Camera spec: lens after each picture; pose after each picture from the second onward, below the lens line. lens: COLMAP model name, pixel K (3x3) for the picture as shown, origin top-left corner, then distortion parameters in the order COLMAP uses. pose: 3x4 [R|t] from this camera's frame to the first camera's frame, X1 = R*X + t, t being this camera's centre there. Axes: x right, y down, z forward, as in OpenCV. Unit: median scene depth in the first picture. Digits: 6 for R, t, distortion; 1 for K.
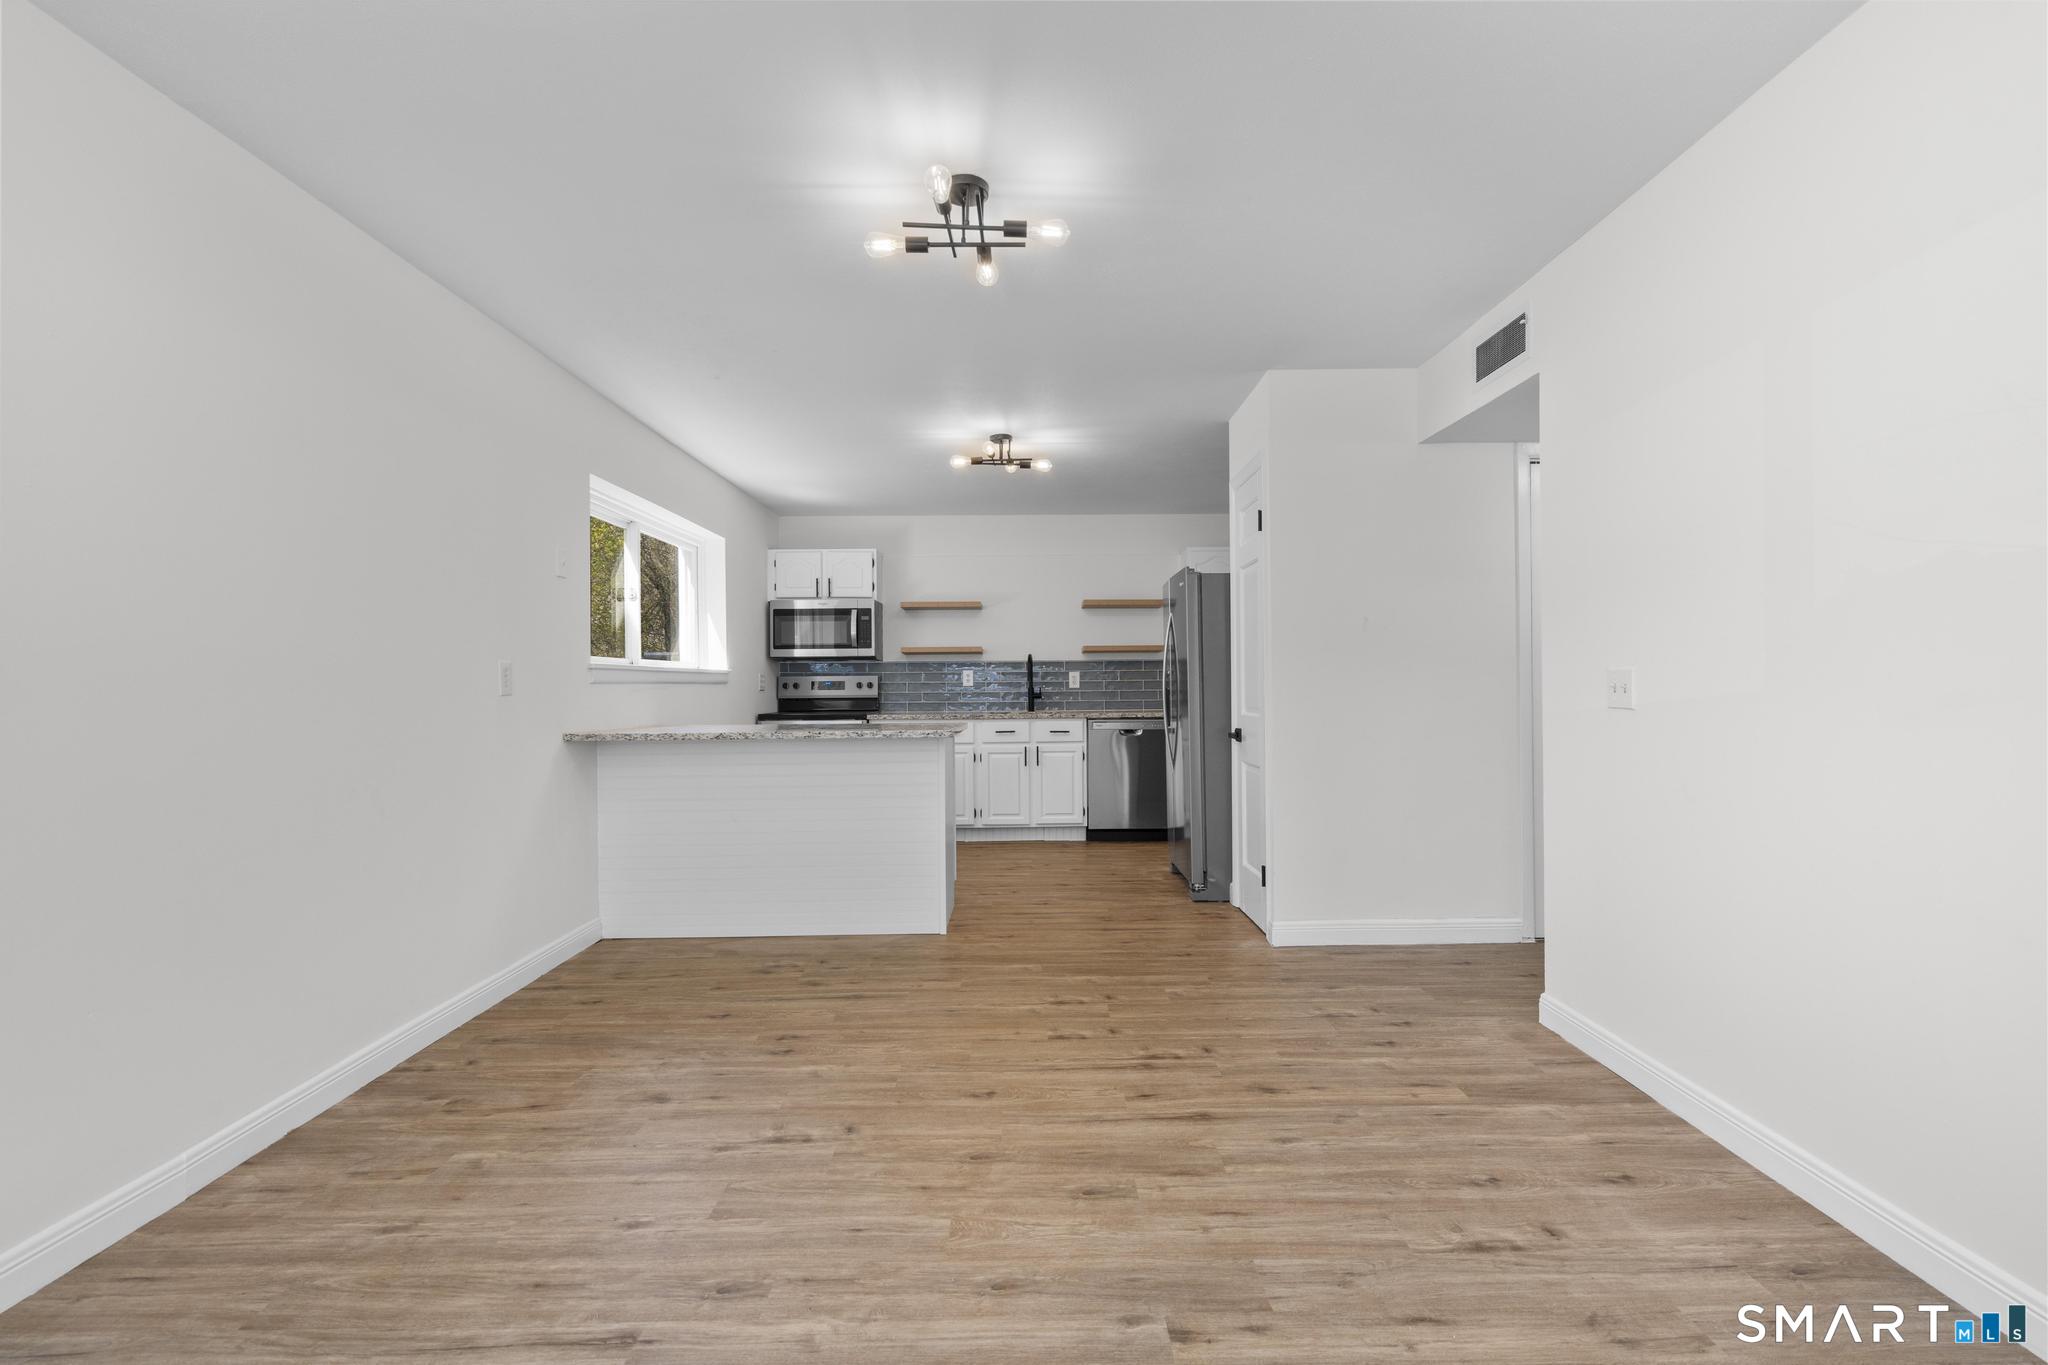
lens RADIAL K [[922.8, 0, 1033.7], [0, 922.8, 682.4], [0, 0, 1]] dist [-0.005952, 0.004109]
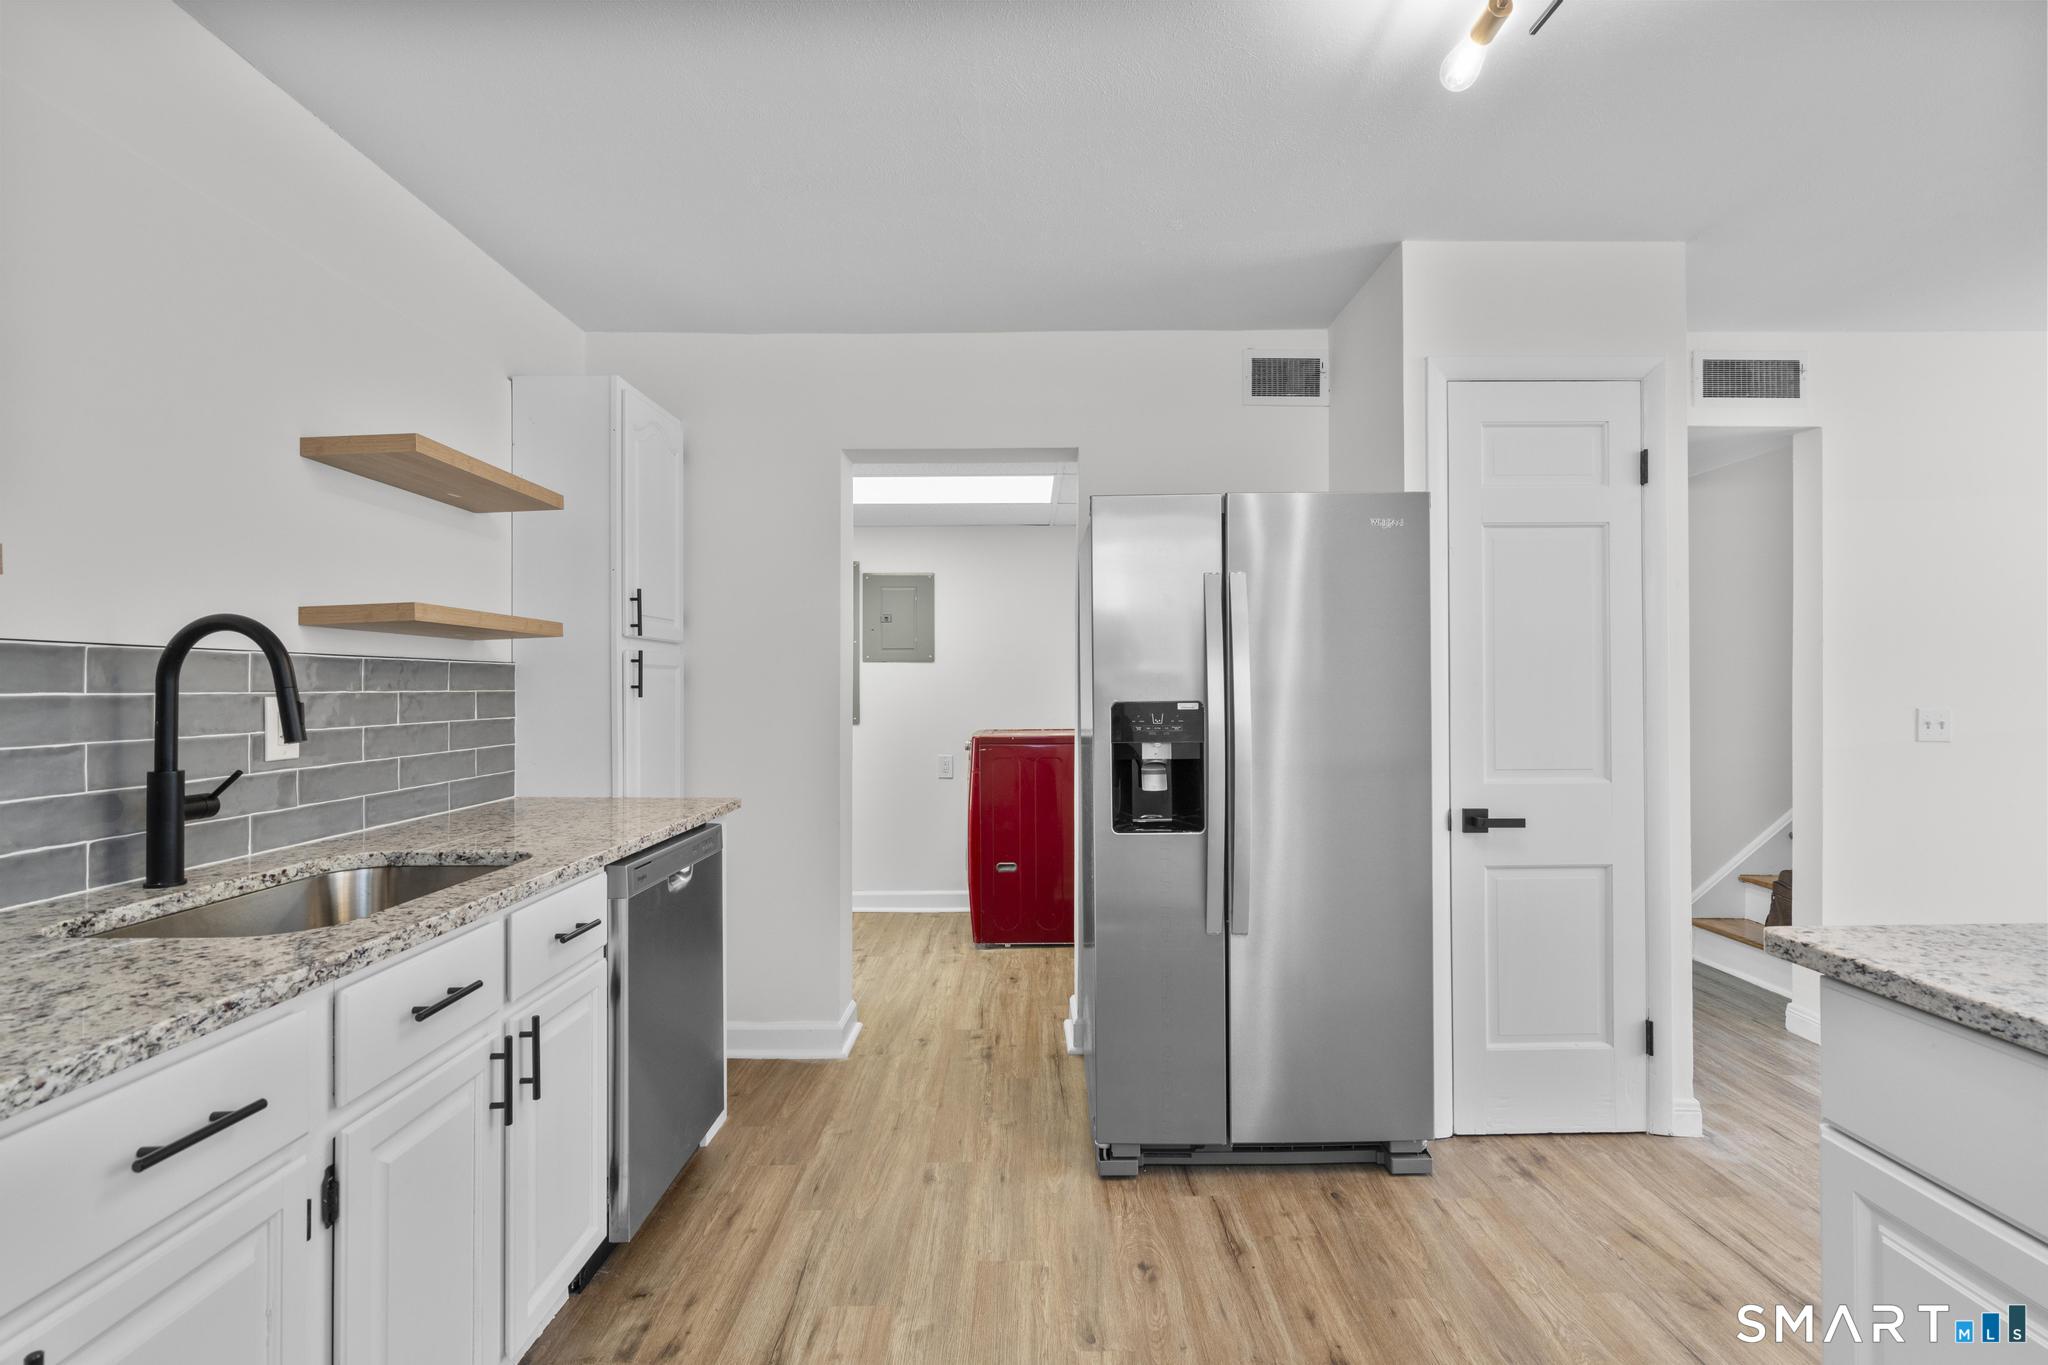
lens RADIAL K [[922.8, 0, 1033.7], [0, 922.8, 682.4], [0, 0, 1]] dist [-0.005952, 0.004109]
pose [[-0.007799, 0.014136, 0.999870, -0.221877], [-0.000449, 0.999900, -0.014140, -0.011885], [-0.999969, -0.000559, -0.007792, 0.830908]]
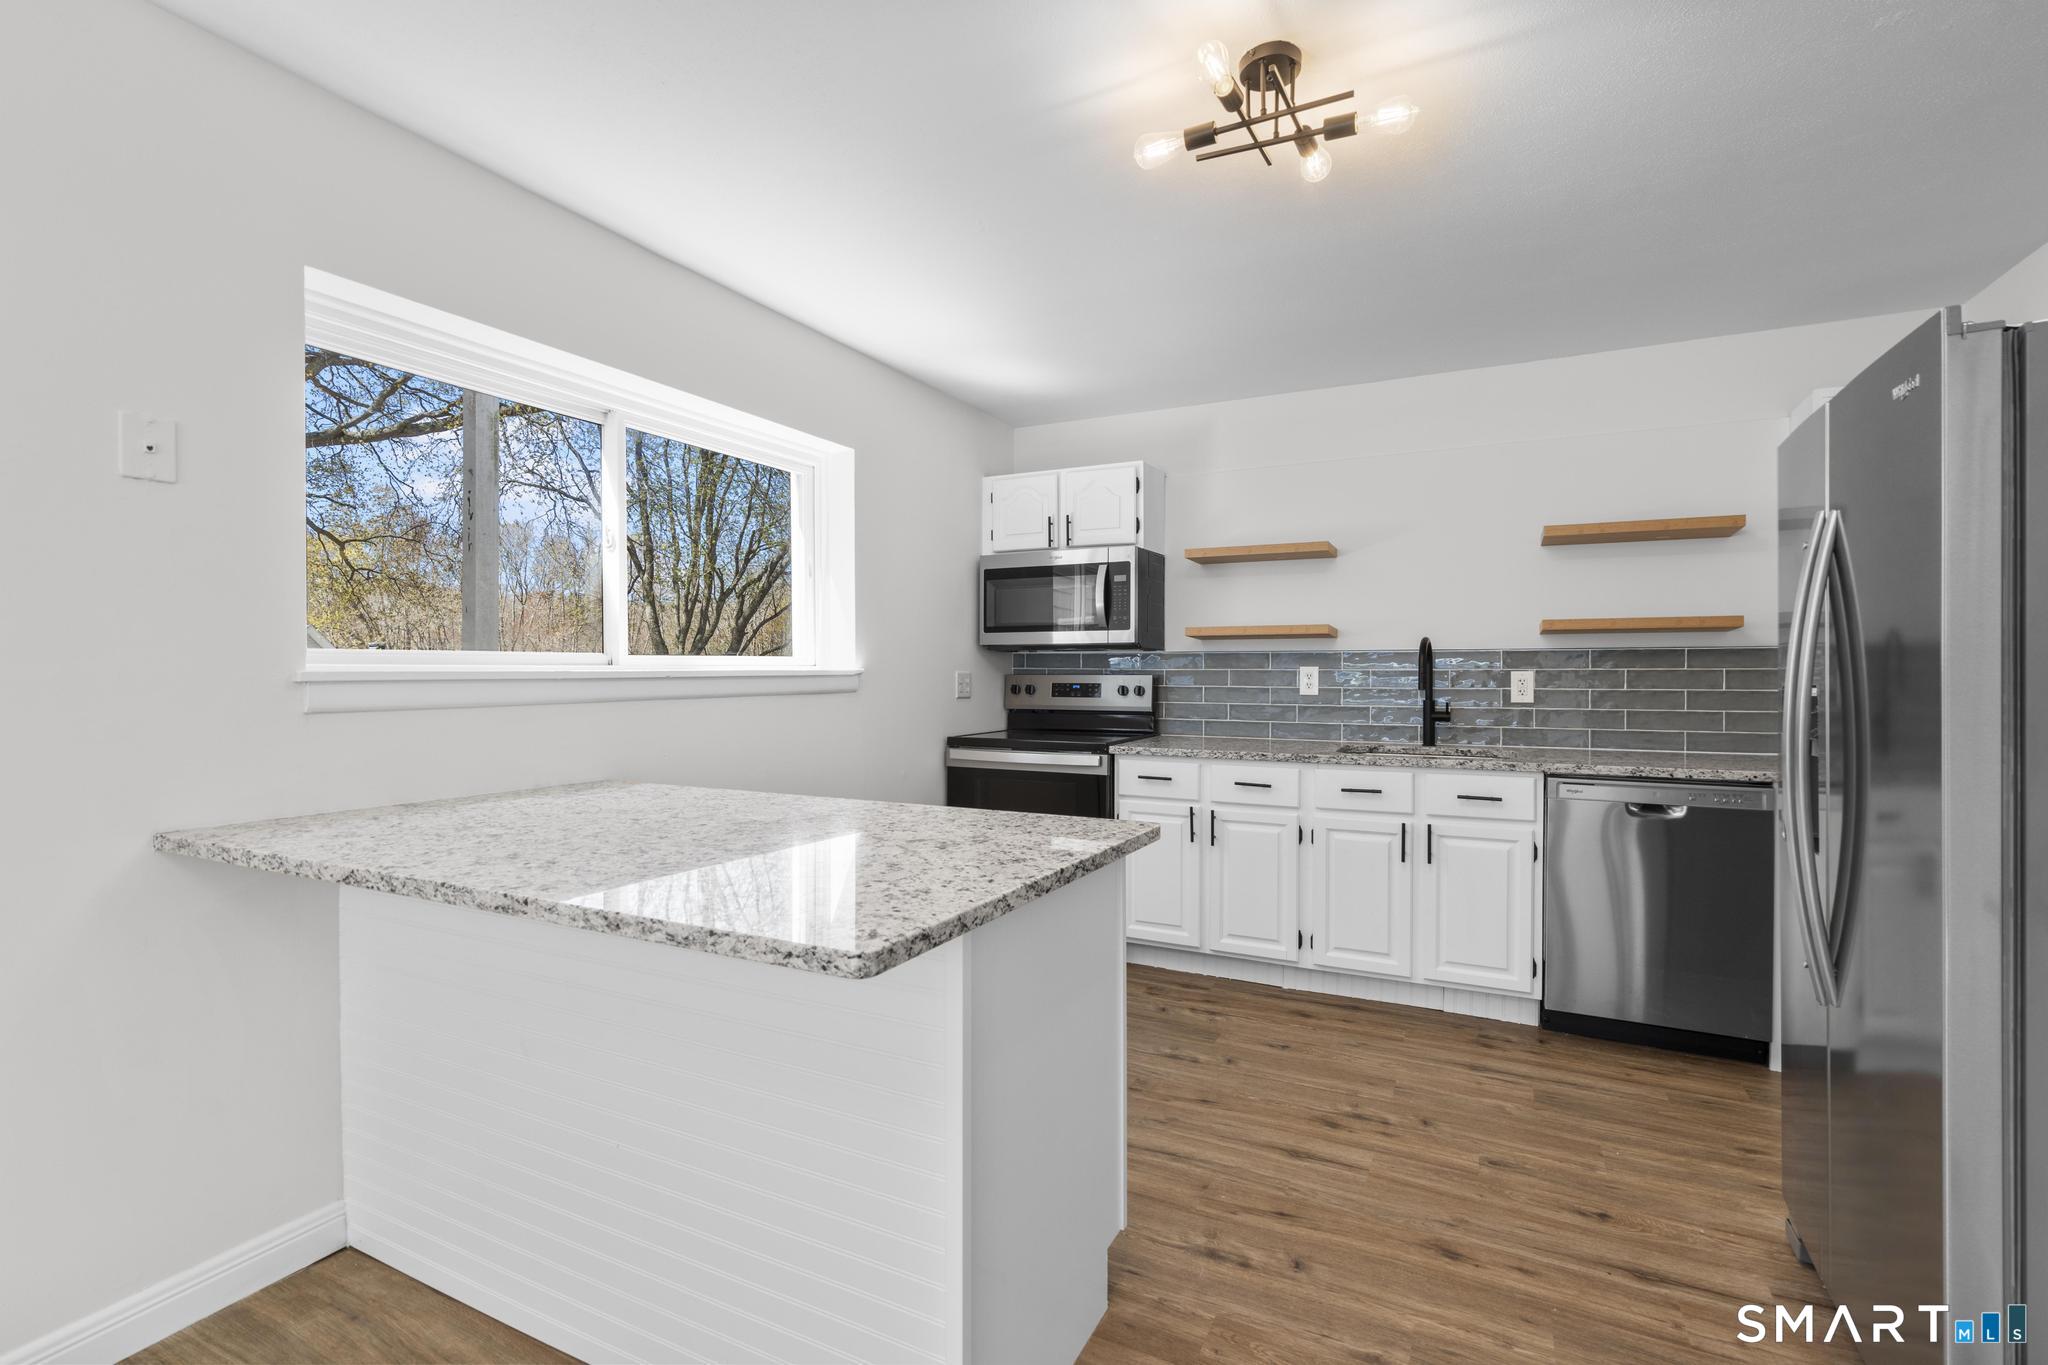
lens RADIAL K [[922.8, 0, 1033.7], [0, 922.8, 682.4], [0, 0, 1]] dist [-0.005952, 0.004109]
pose [[0.890814, 0.013981, -0.454154, 0.036221], [-0.006590, 0.999819, 0.017852, -0.013123], [0.454321, -0.012910, 0.890745, 0.441200]]
